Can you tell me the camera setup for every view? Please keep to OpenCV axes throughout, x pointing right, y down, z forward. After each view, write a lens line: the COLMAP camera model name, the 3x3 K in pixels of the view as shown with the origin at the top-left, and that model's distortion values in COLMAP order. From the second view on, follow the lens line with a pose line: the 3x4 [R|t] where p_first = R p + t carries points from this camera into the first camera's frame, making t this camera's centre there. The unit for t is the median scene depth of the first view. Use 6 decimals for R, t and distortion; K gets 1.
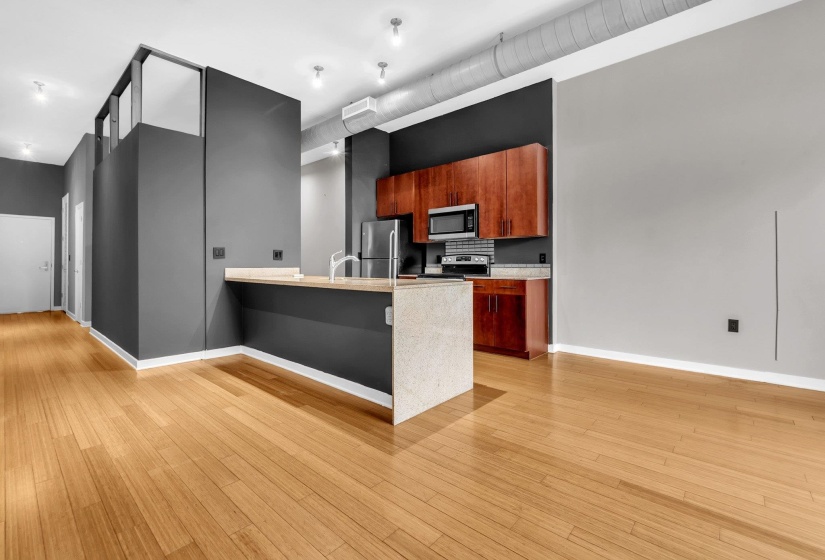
lens RADIAL K [[361.8, 0, 411.2], [0, 361.8, 263.5], [0, 0, 1]] dist [-0.002120, 0.000388]
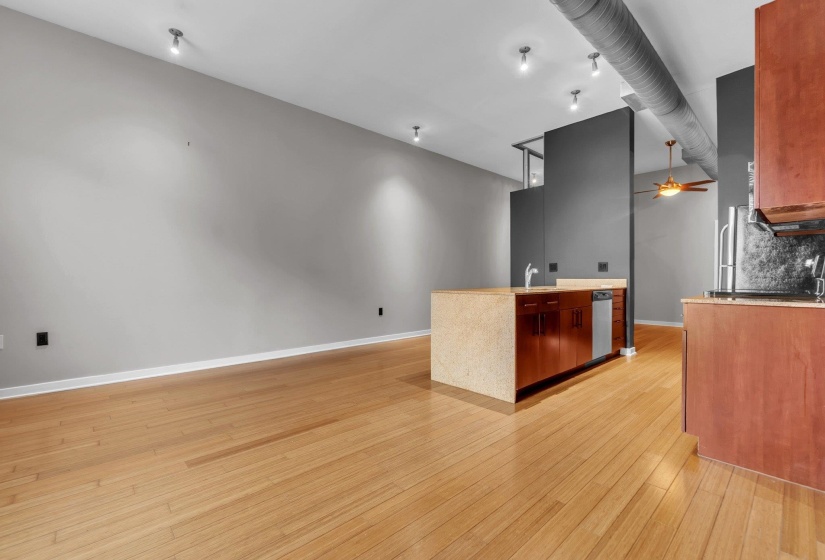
lens RADIAL K [[363.9, 0, 410.0], [0, 363.9, 281.6], [0, 0, 1]] dist [0.000371, 0.000025]
pose [[-0.101622, 0.011381, -0.994758, 0.953755], [0.006950, 0.999918, 0.010730, 0.005798], [0.994799, -0.005823, -0.101693, 0.675755]]
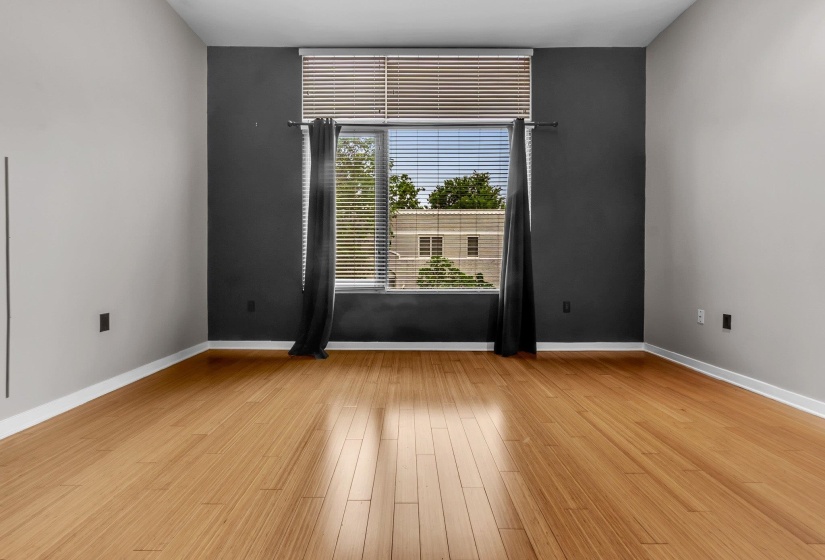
lens RADIAL K [[367.5, 0, 409.4], [0, 367.5, 266.4], [0, 0, 1]] dist [-0.002008, -0.000021]
pose [[-0.665311, -0.009880, 0.746501, 0.068619], [-0.009619, 0.999943, 0.004662, 0.027747], [-0.746504, -0.004079, -0.665368, 0.770589]]
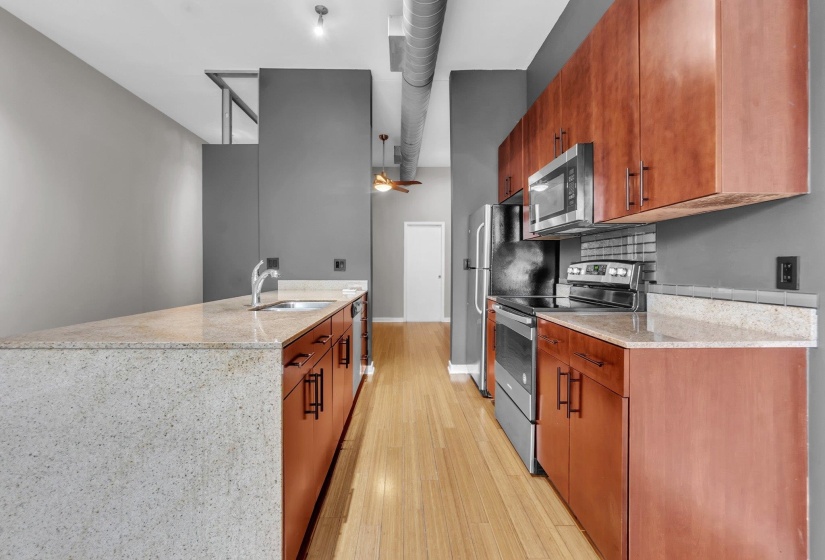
lens RADIAL K [[356.9, 0, 411.5], [0, 356.9, 270.1], [0, 0, 1]] dist [-0.003513, -0.000429]
pose [[0.682568, 0.006093, -0.730796, 0.434321], [0.000289, 0.999963, 0.008607, -0.022579], [0.730822, -0.006087, 0.682541, 0.697820]]
